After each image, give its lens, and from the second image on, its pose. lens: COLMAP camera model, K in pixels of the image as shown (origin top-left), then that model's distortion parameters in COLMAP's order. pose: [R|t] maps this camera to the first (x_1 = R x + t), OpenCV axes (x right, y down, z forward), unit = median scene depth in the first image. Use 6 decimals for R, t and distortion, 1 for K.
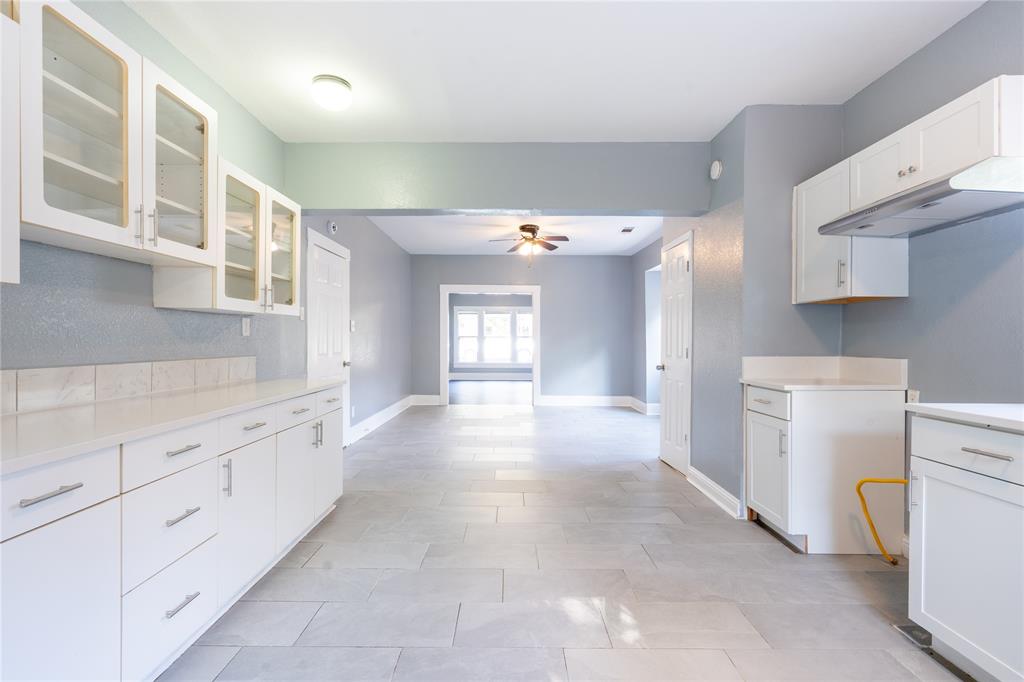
lens RADIAL K [[463.1, 0, 509.6], [0, 463.1, 342.4], [0, 0, 1]] dist [-0.001246, 0.000075]
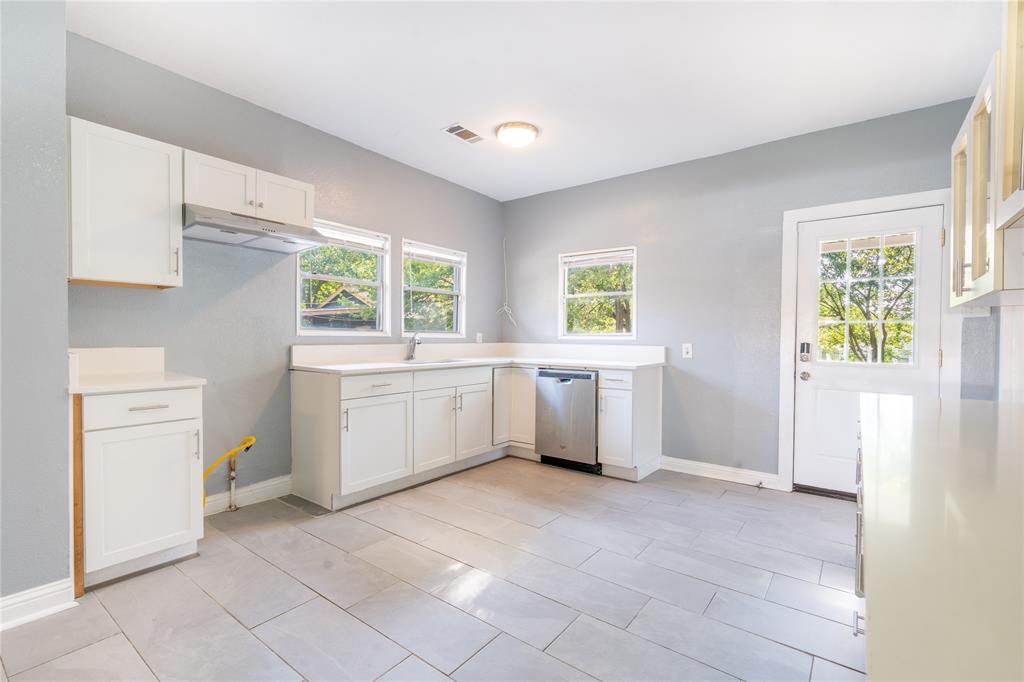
lens RADIAL K [[460.9, 0, 512.9], [0, 460.9, 342.7], [0, 0, 1]] dist [-0.006316, 0.000265]
pose [[-0.805128, -0.017959, 0.592829, -0.458000], [-0.011814, 0.999829, 0.014244, 0.001595], [-0.592983, 0.004464, -0.805203, 1.437397]]
